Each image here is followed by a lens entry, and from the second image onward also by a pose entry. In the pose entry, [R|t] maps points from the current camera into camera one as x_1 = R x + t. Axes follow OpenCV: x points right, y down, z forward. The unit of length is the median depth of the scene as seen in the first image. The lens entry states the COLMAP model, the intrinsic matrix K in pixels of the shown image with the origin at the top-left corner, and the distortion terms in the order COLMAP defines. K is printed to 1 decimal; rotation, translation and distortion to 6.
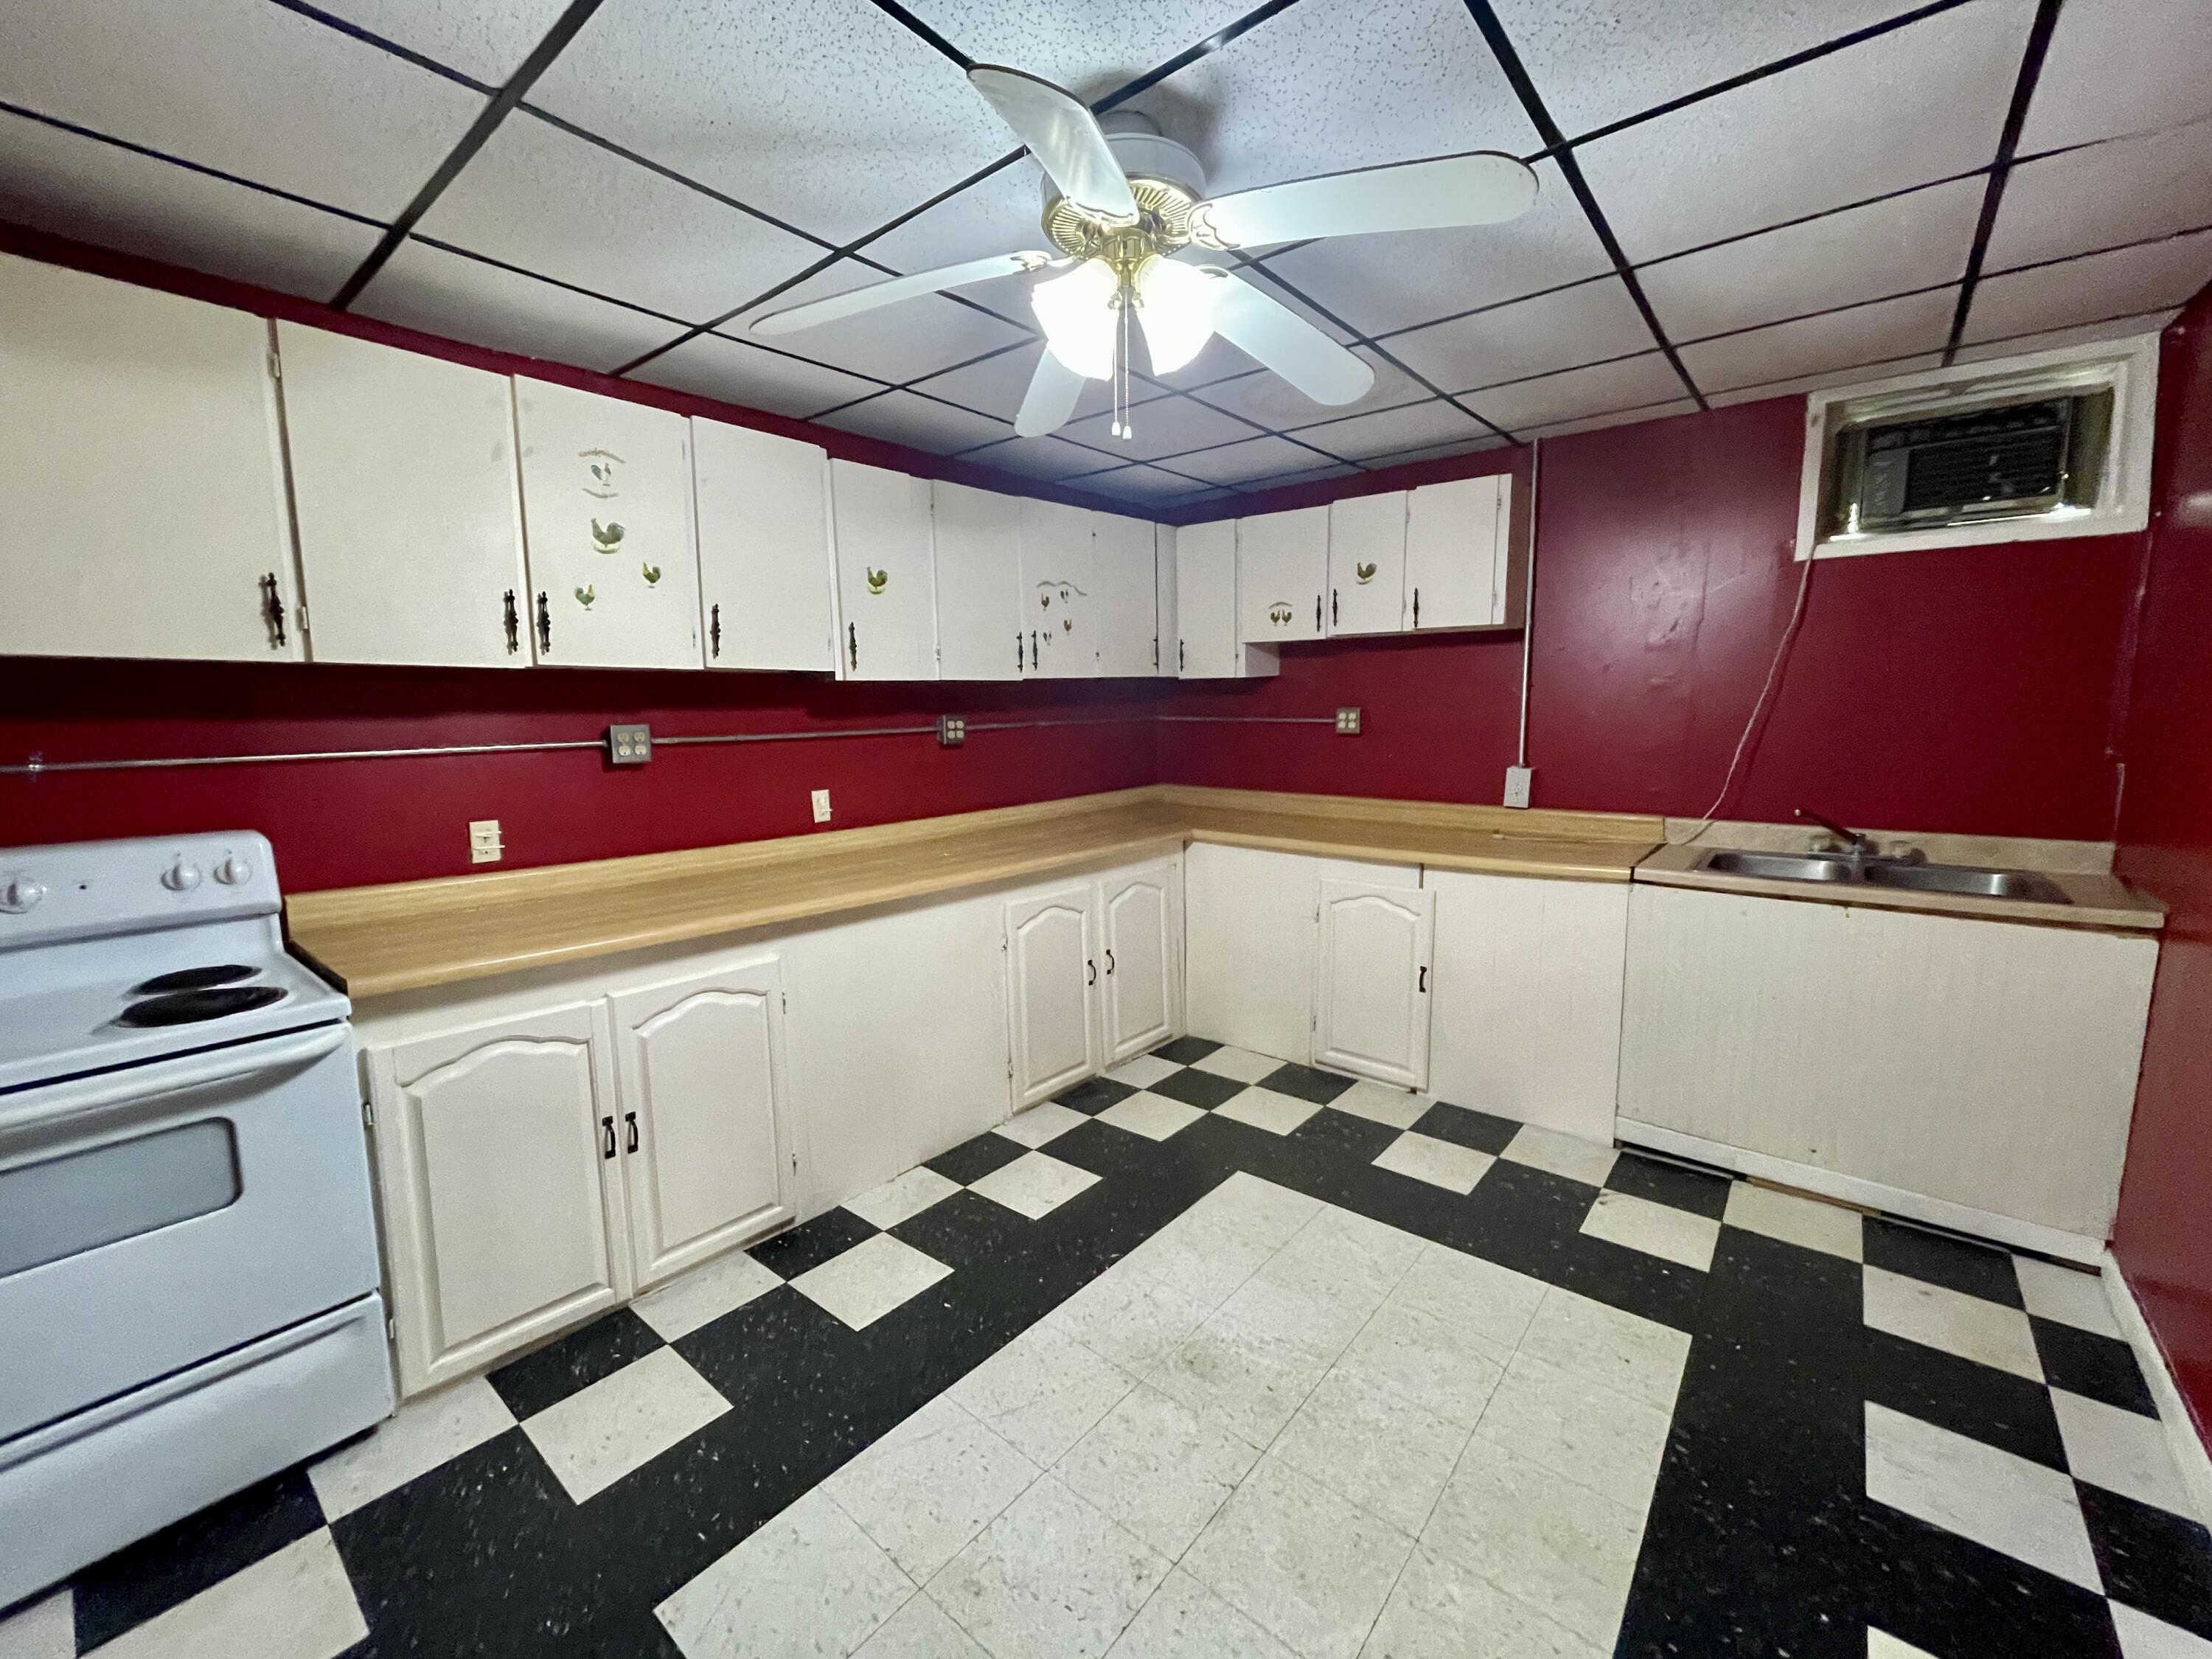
lens RADIAL K [[901.1, 0, 1101.6], [0, 901.1, 822.2], [0, 0, 1]] dist [-0.001593, -0.000861]
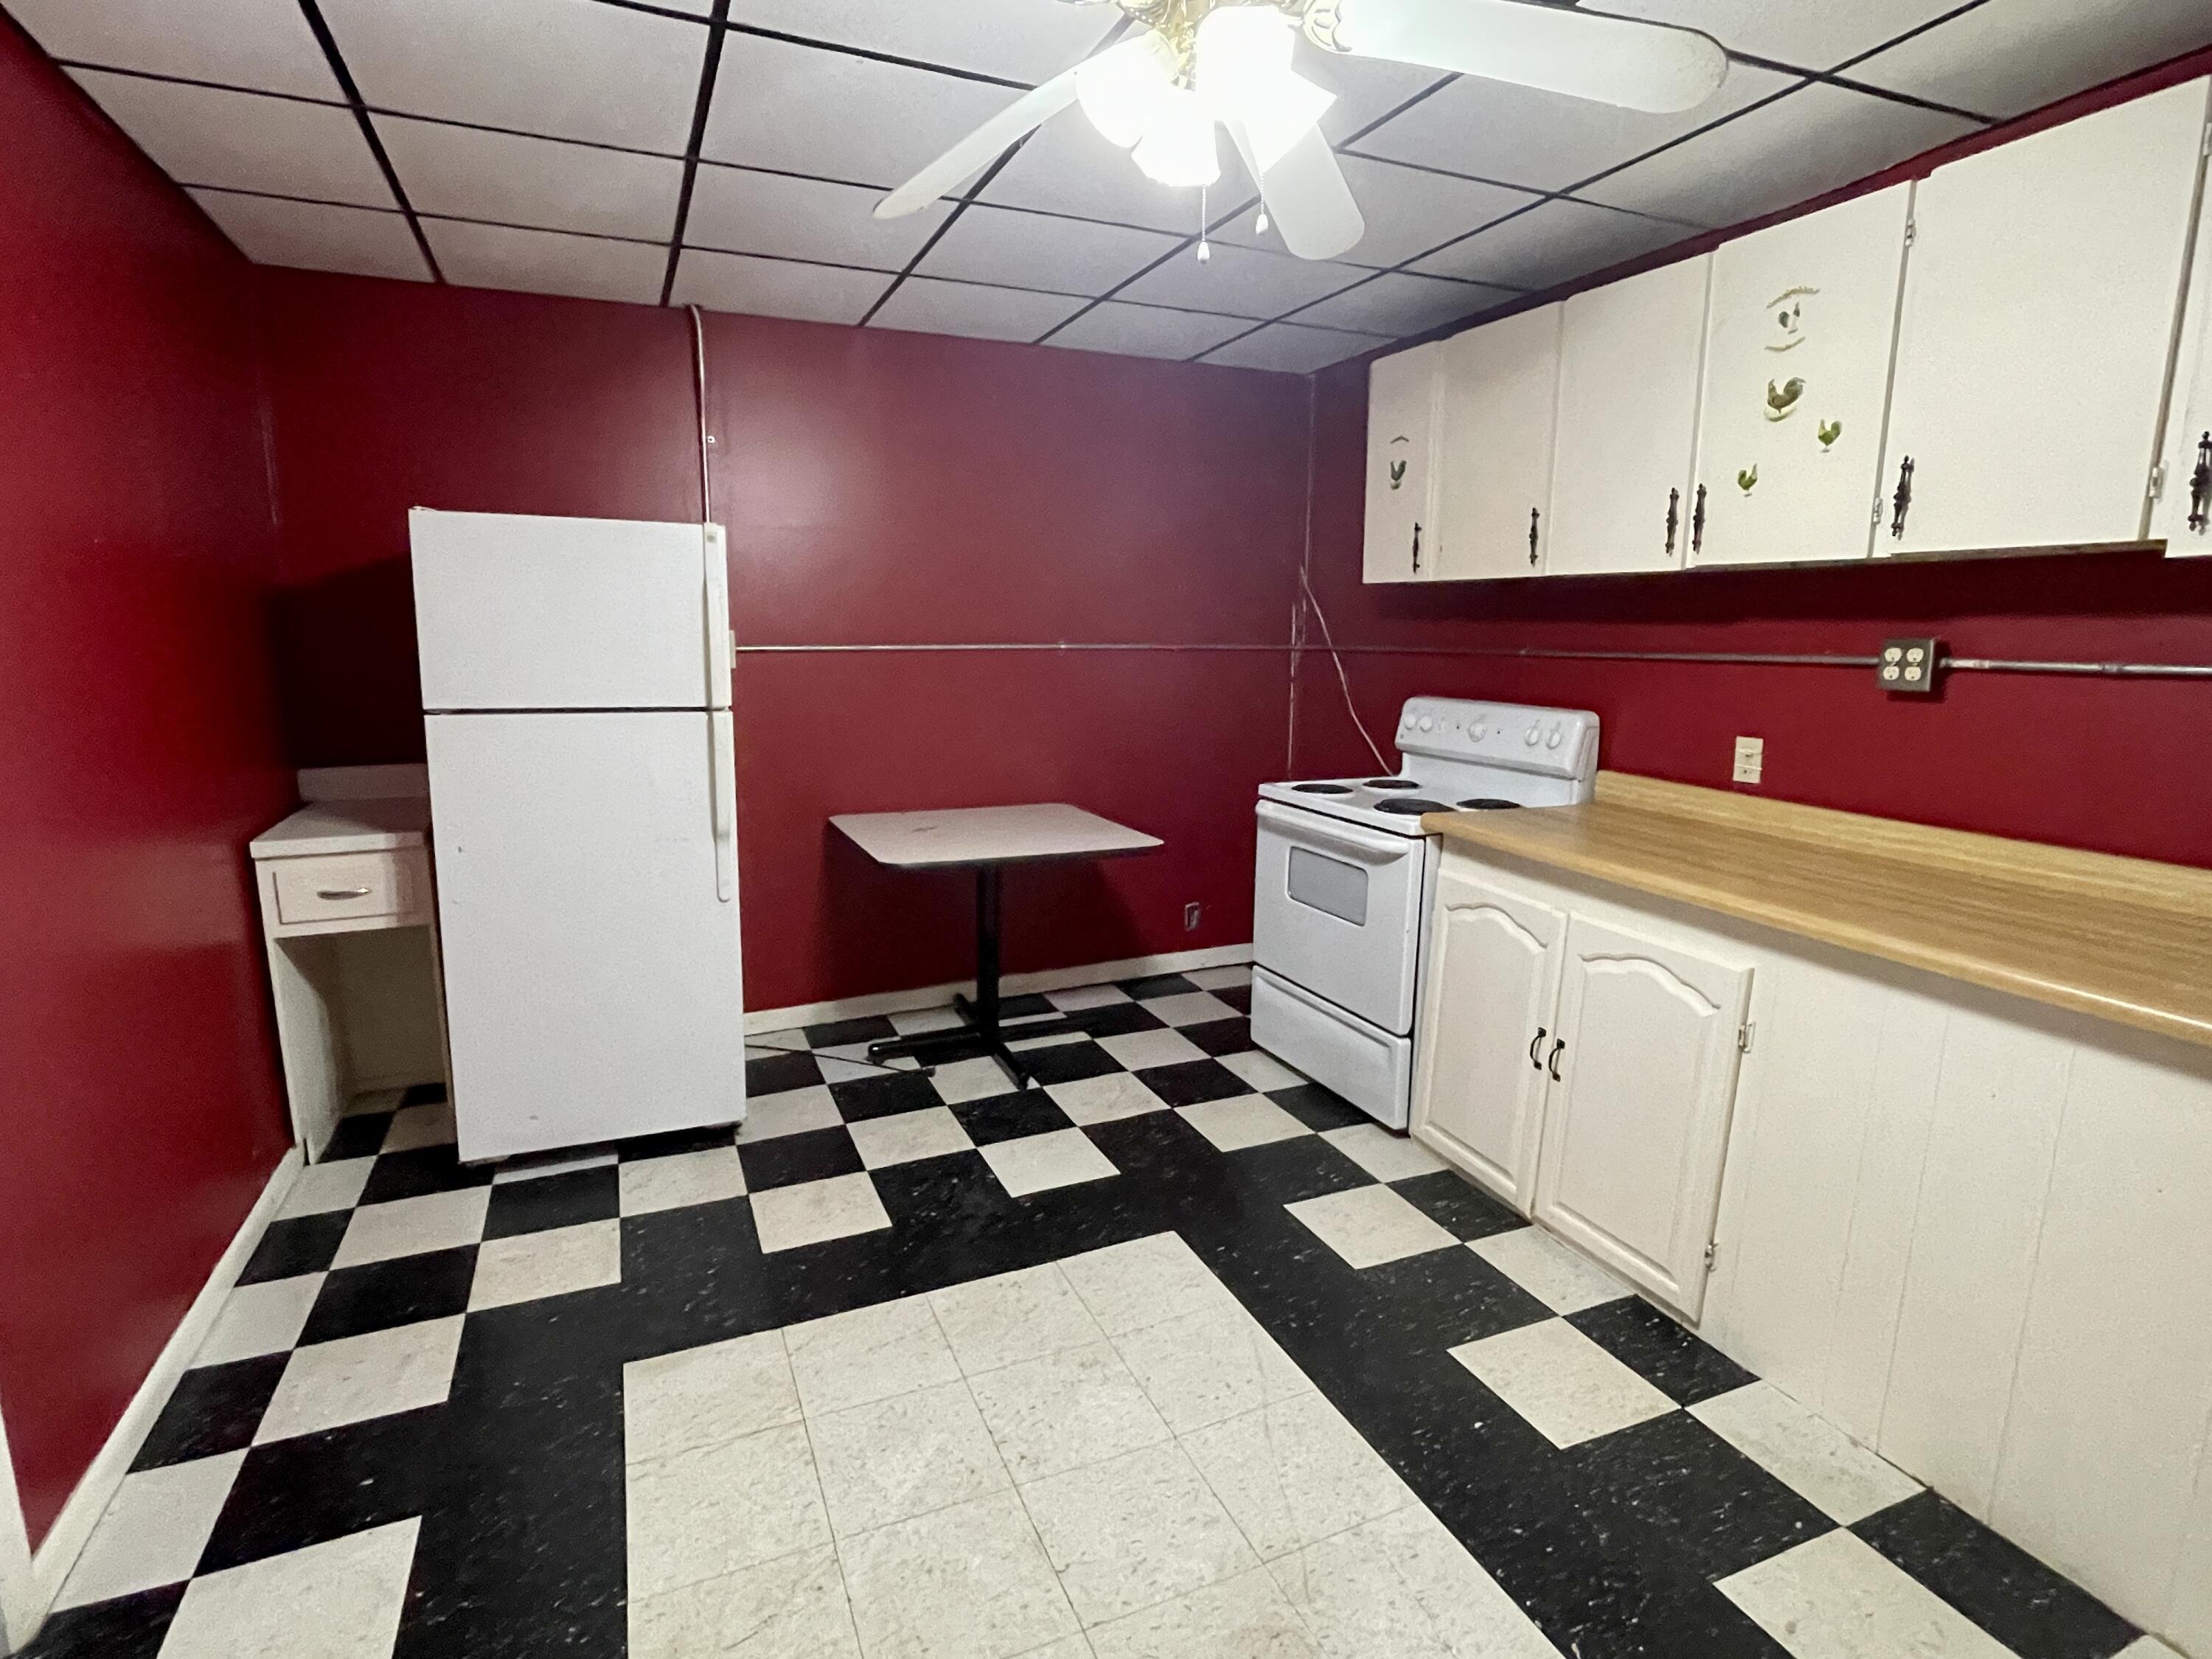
lens RADIAL K [[1121.7, 0, 1101.4], [0, 1121.7, 820.0], [0, 0, 1]] dist [-0.004328, -0.000764]
pose [[-0.454564, 0.160797, -0.876080, 0.535256], [-0.113453, 0.965107, 0.236004, -0.097770], [0.883459, 0.206673, -0.420460, 0.775687]]
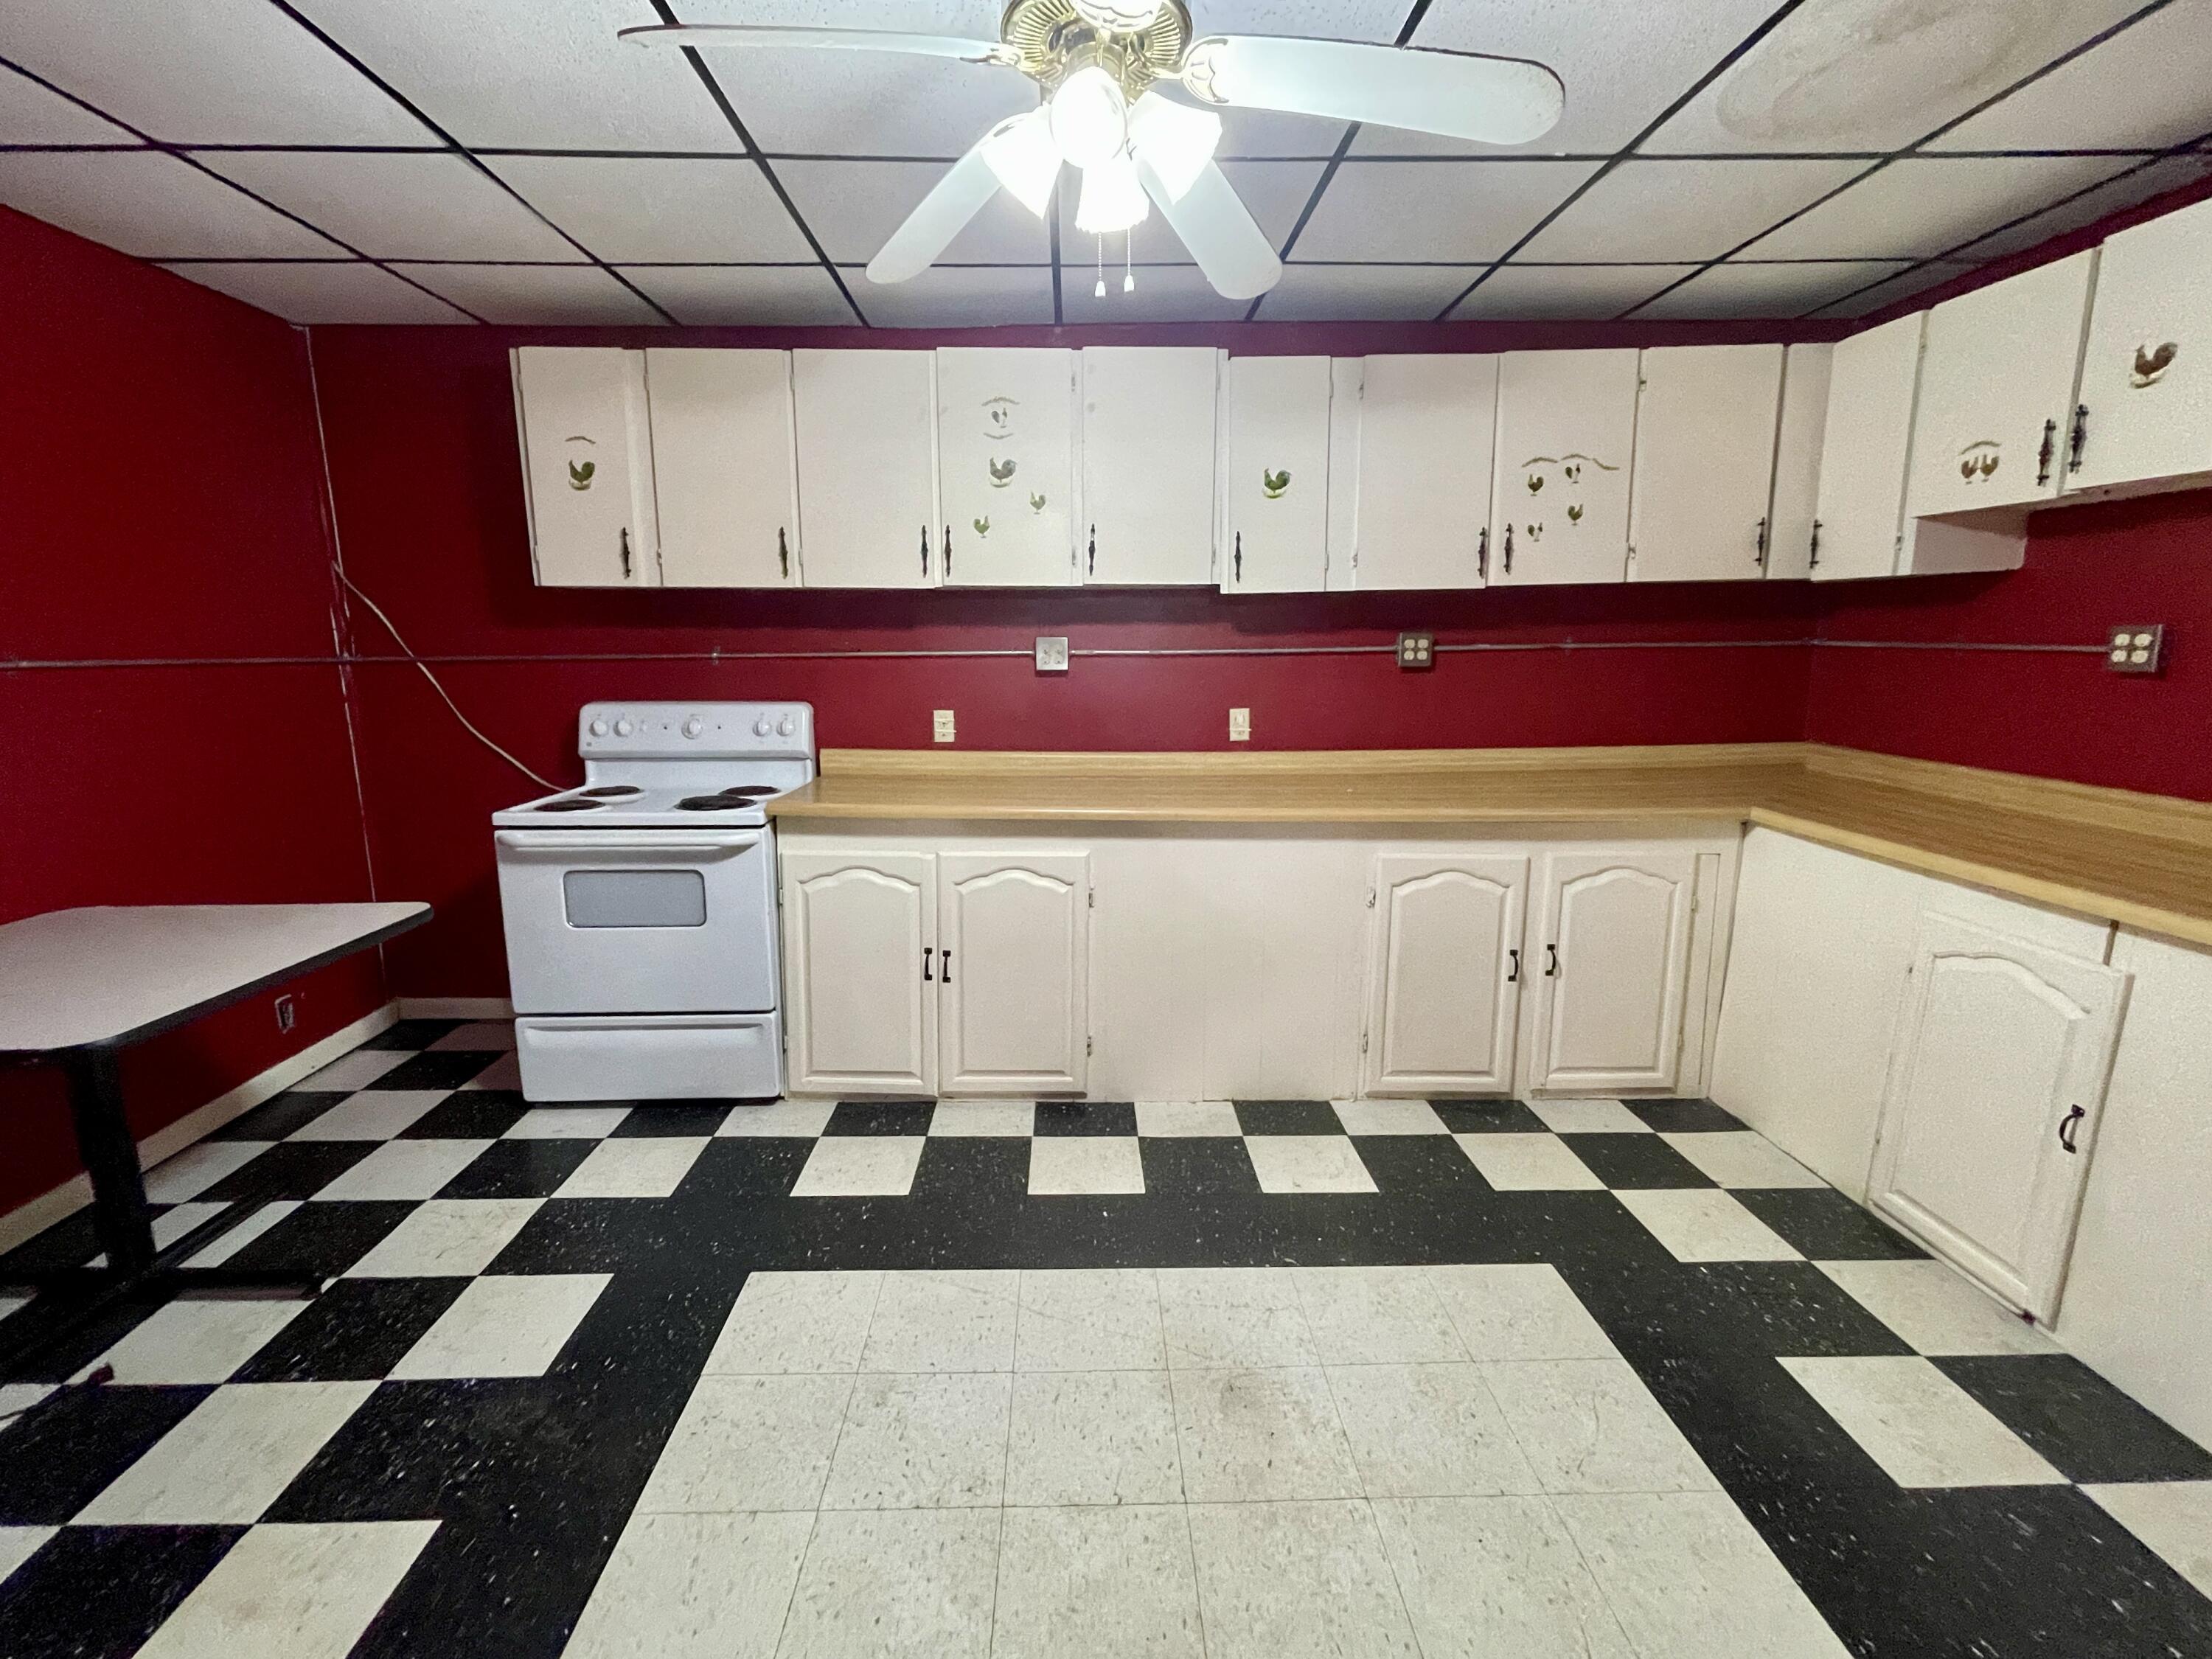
lens RADIAL K [[967.5, 0, 1093.6], [0, 967.5, 825.2], [0, 0, 1]] dist [-0.002219, -0.002504]
pose [[0.655396, 0.150402, -0.740159, 0.429440], [-0.100775, 0.988624, 0.111656, -0.012405], [0.748532, 0.001410, 0.663097, 0.205515]]
